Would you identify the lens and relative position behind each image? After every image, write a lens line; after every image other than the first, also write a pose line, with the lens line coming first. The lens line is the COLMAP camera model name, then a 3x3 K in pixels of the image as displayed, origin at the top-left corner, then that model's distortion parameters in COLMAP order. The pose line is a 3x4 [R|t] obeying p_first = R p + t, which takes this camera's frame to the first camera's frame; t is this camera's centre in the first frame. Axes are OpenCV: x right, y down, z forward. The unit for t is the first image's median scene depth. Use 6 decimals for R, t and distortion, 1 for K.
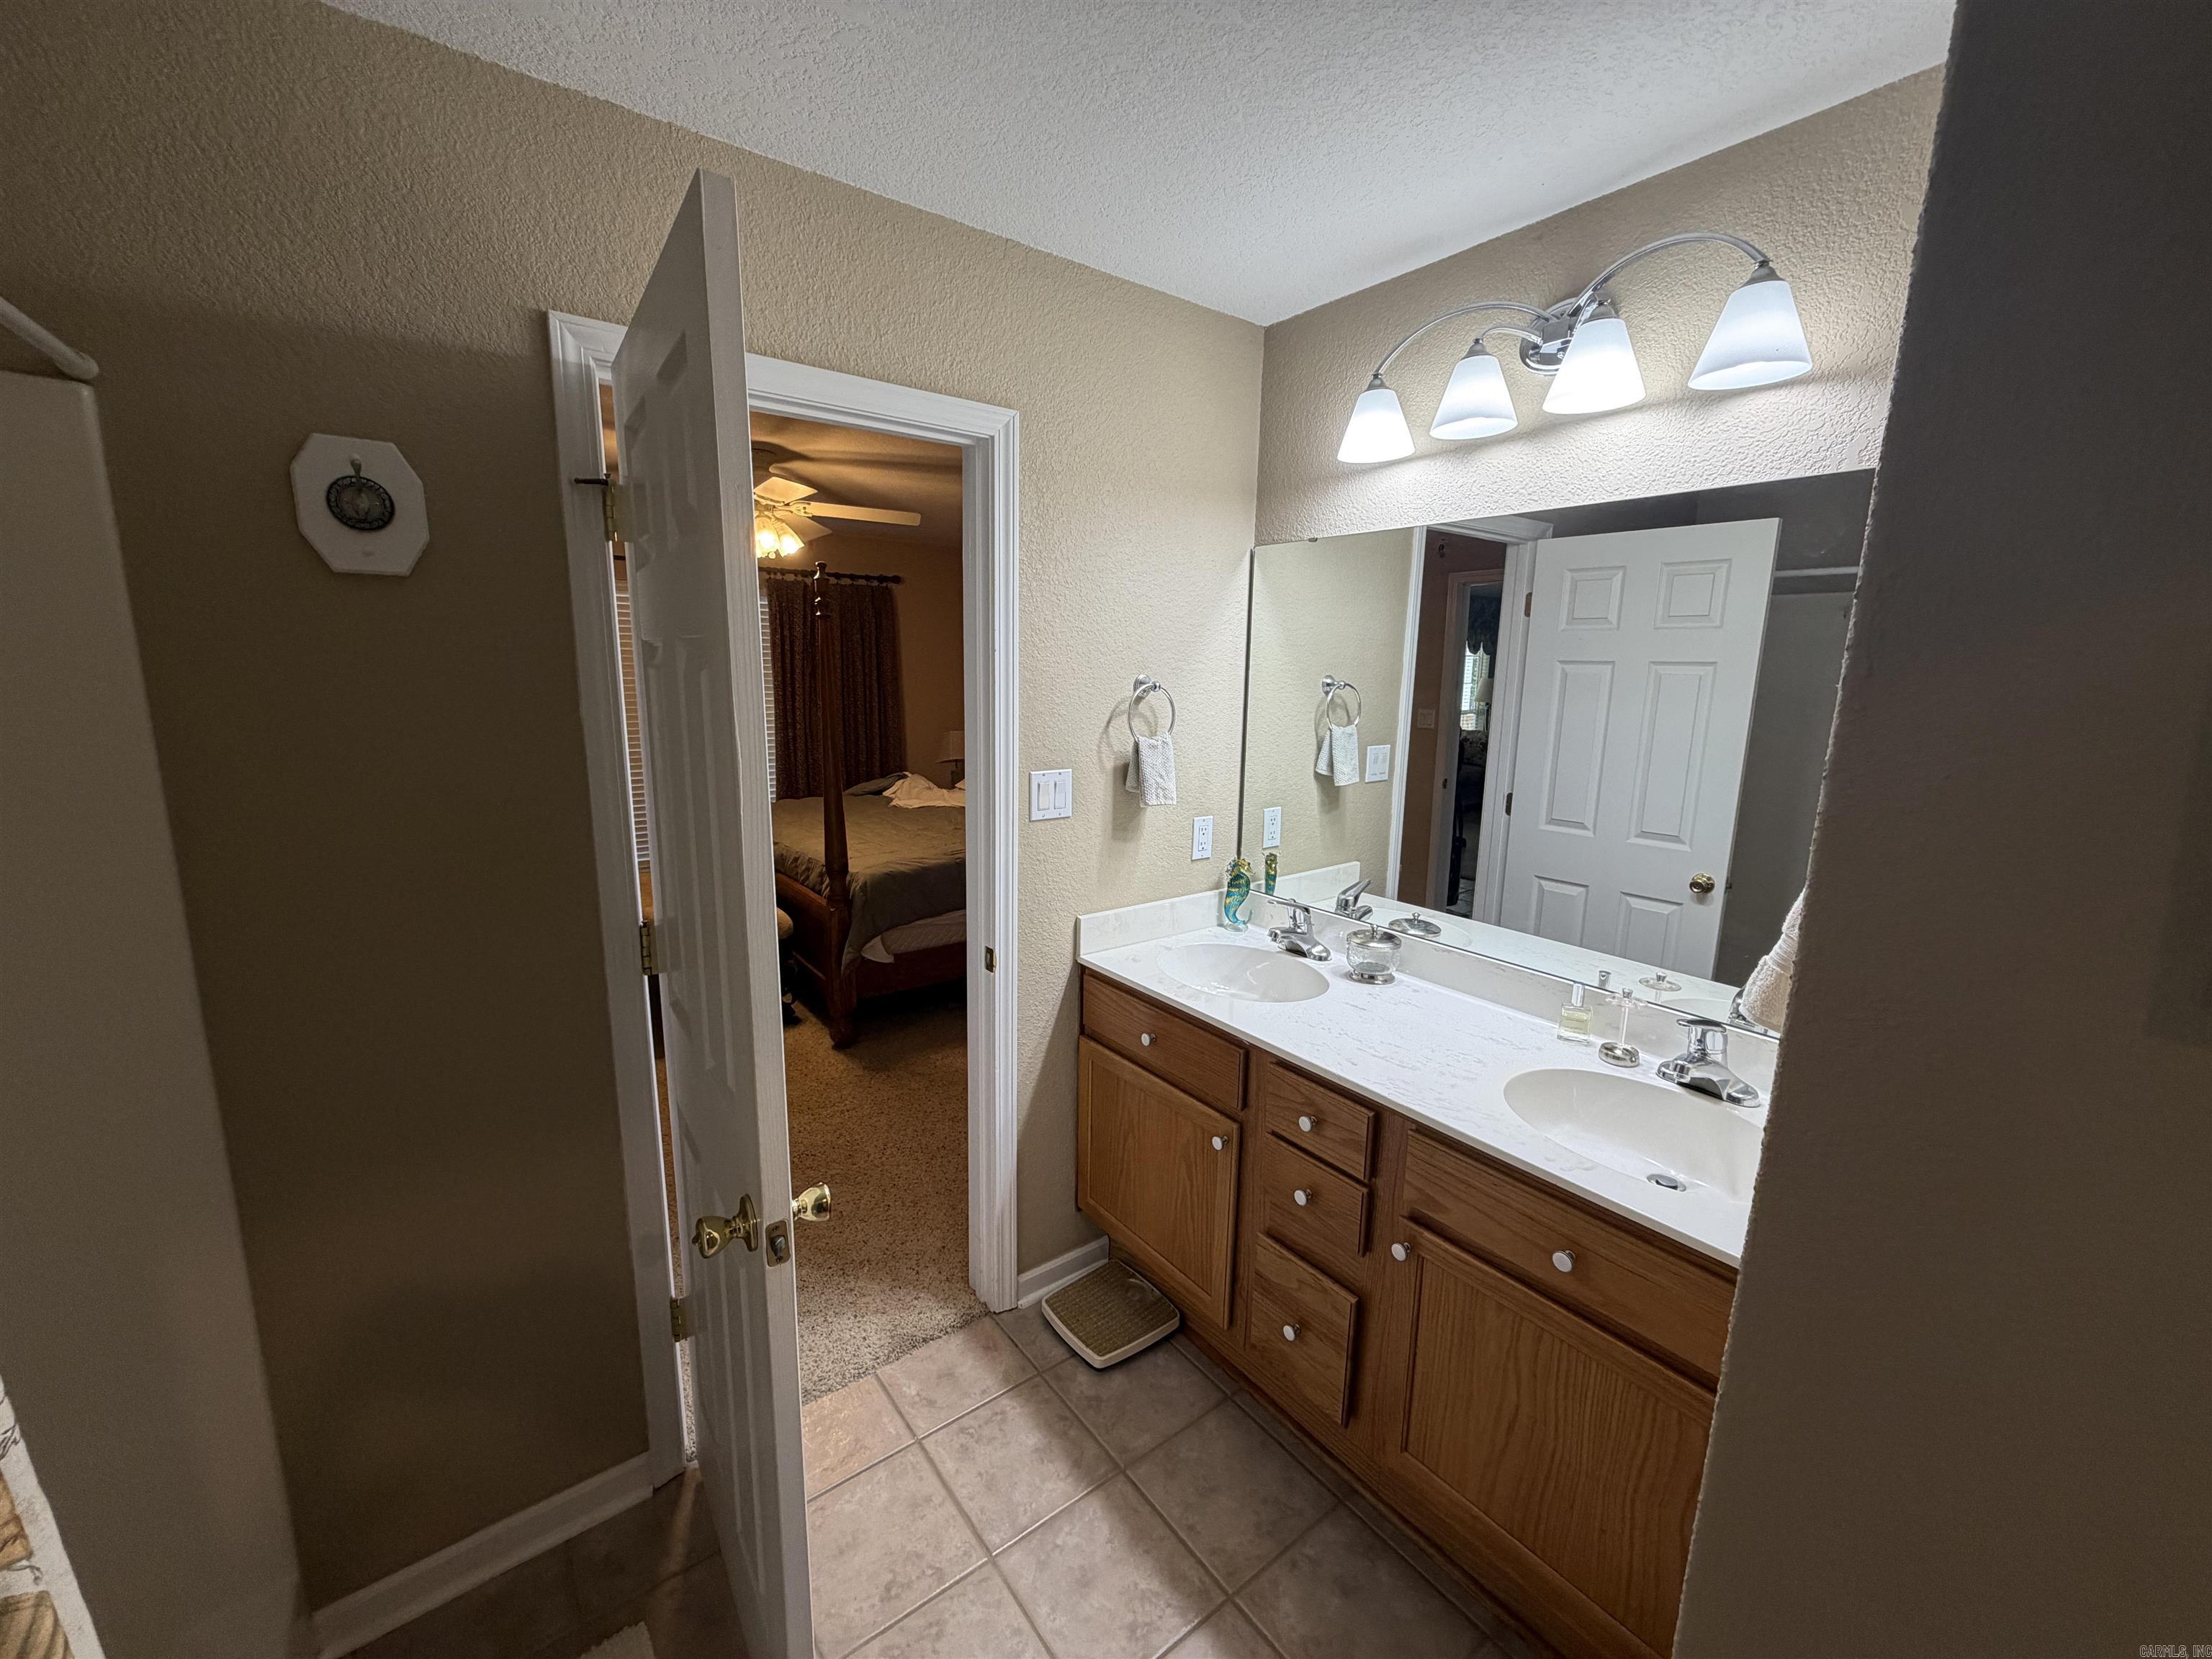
lens RADIAL K [[886.4, 0, 1100.2], [0, 886.4, 830.2], [0, 0, 1]] dist [0.000269, 0.000249]
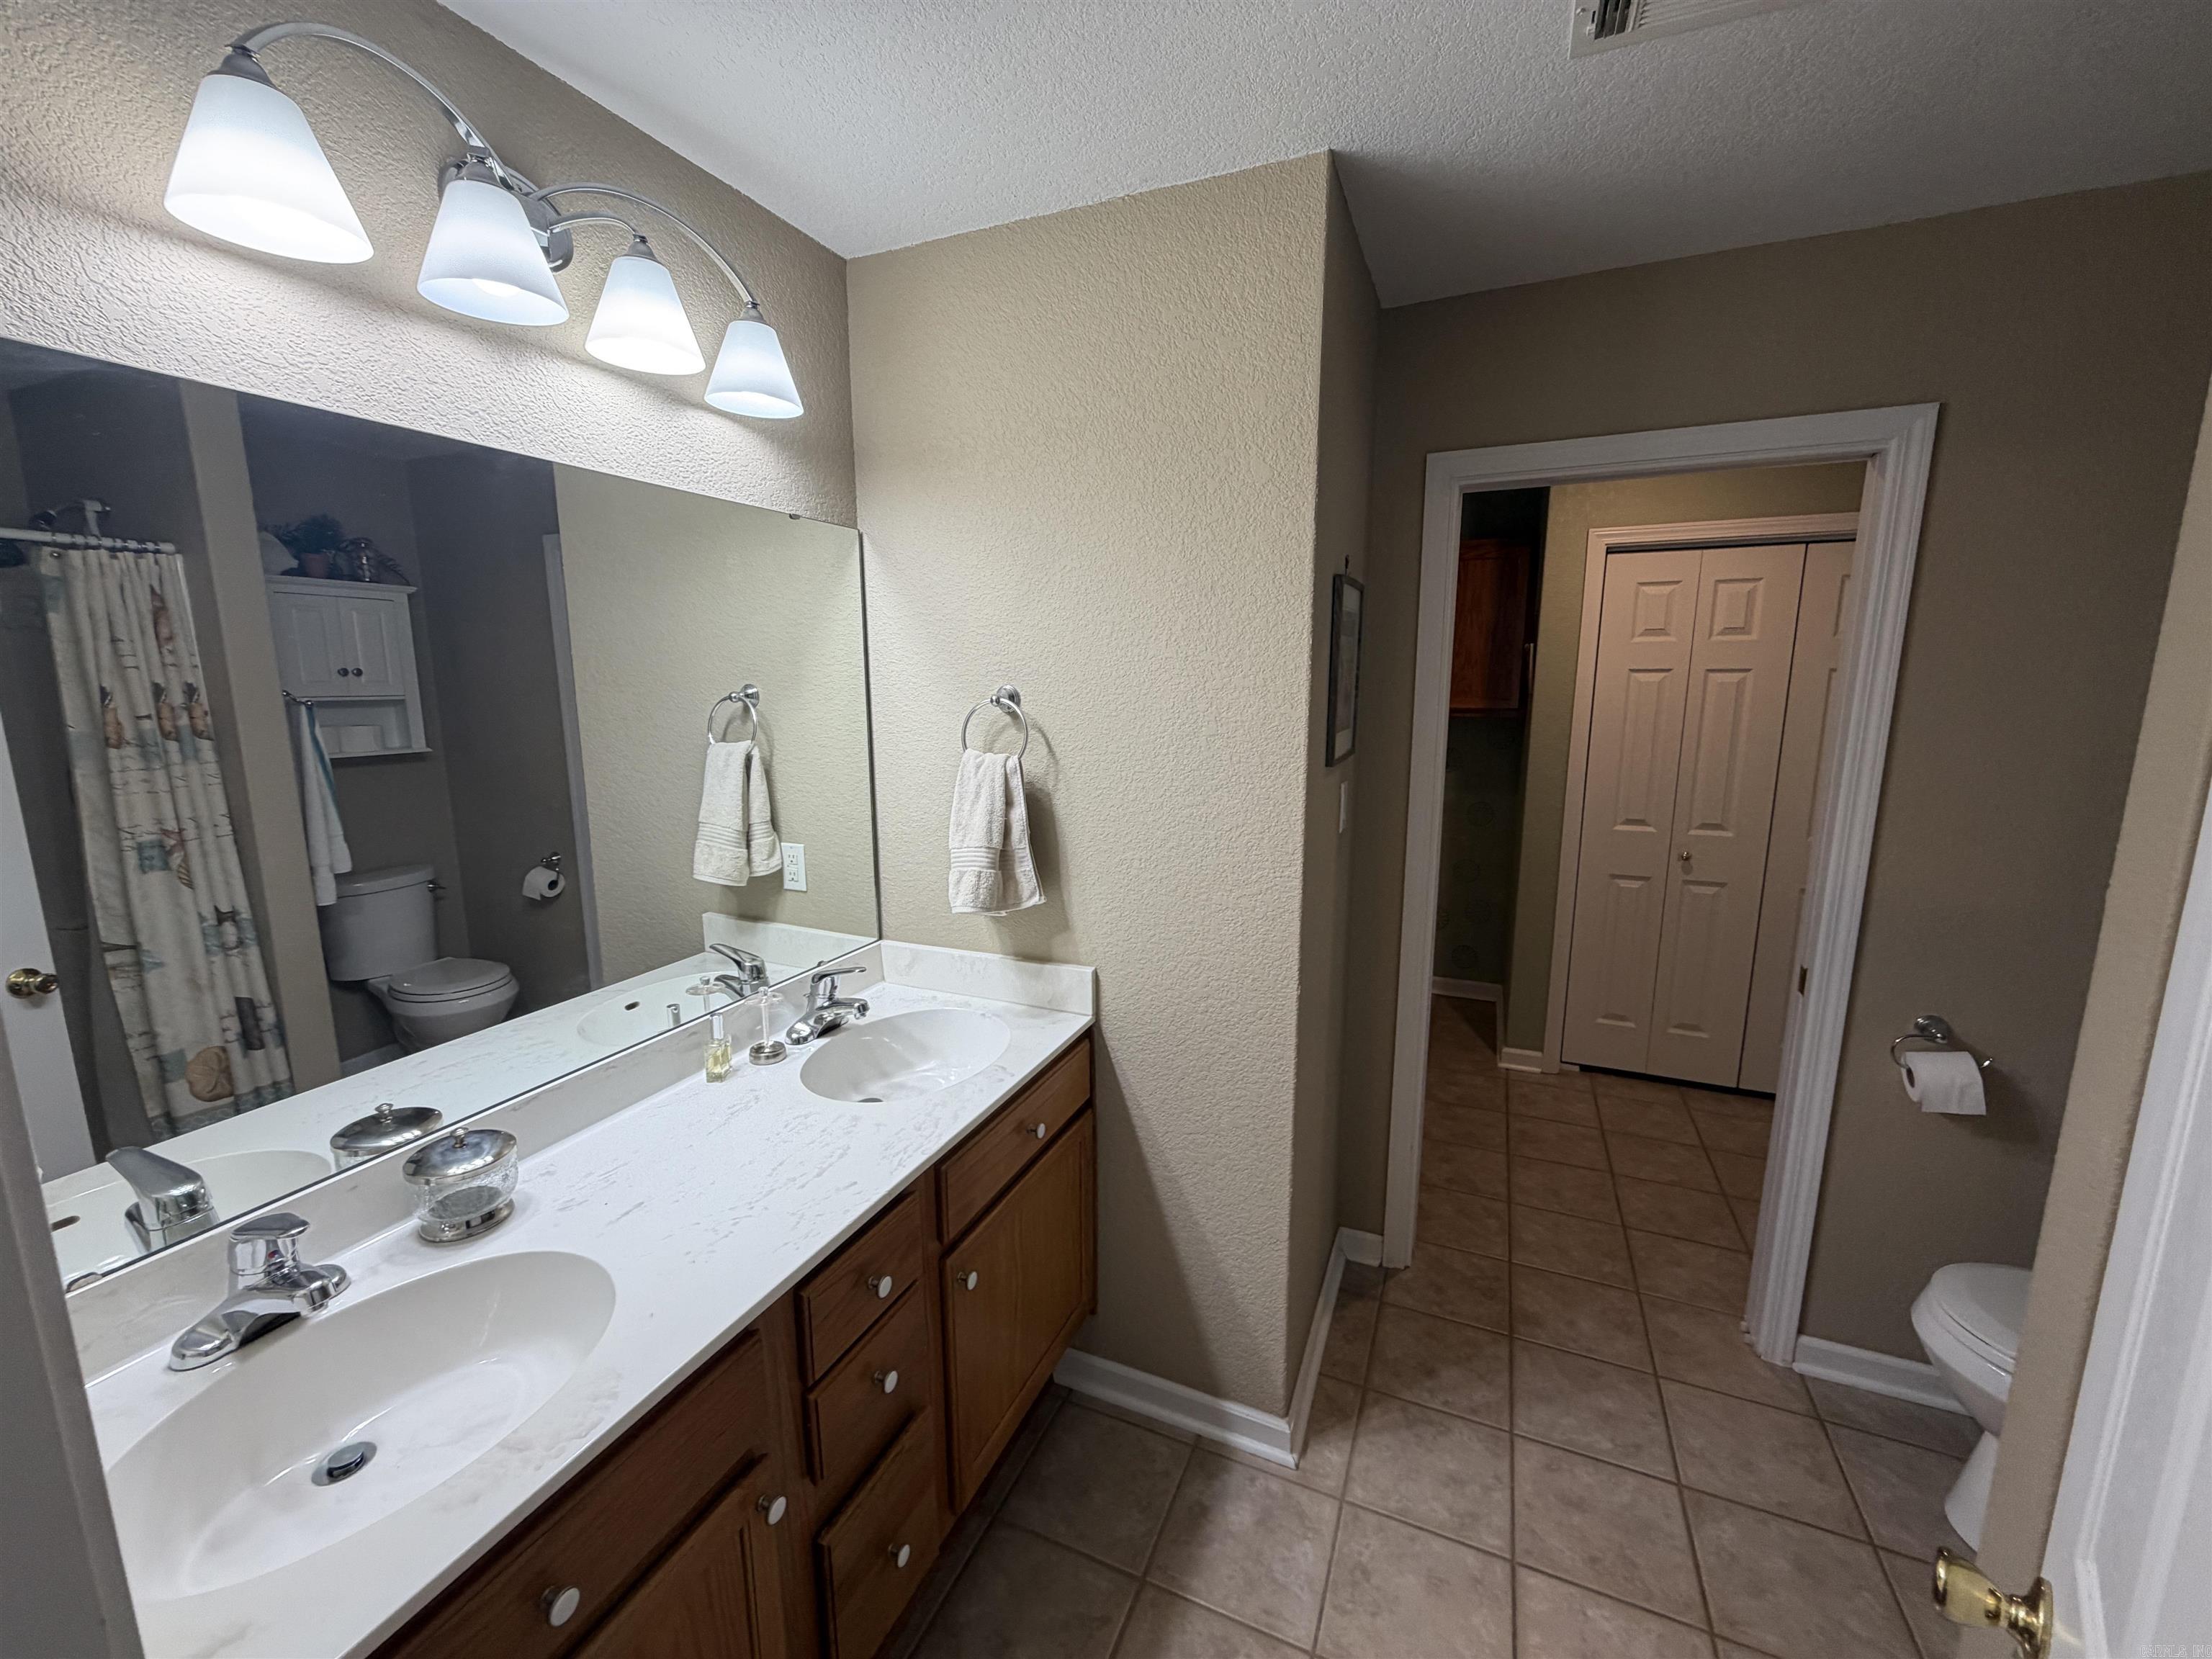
lens RADIAL K [[886.4, 0, 1100.2], [0, 886.4, 830.2], [0, 0, 1]] dist [0.000269, 0.000249]
pose [[-0.488912, -0.164939, 0.856598, -0.382124], [0.156903, 0.949320, 0.272347, -0.183748], [-0.858106, 0.267556, -0.438254, 0.943874]]
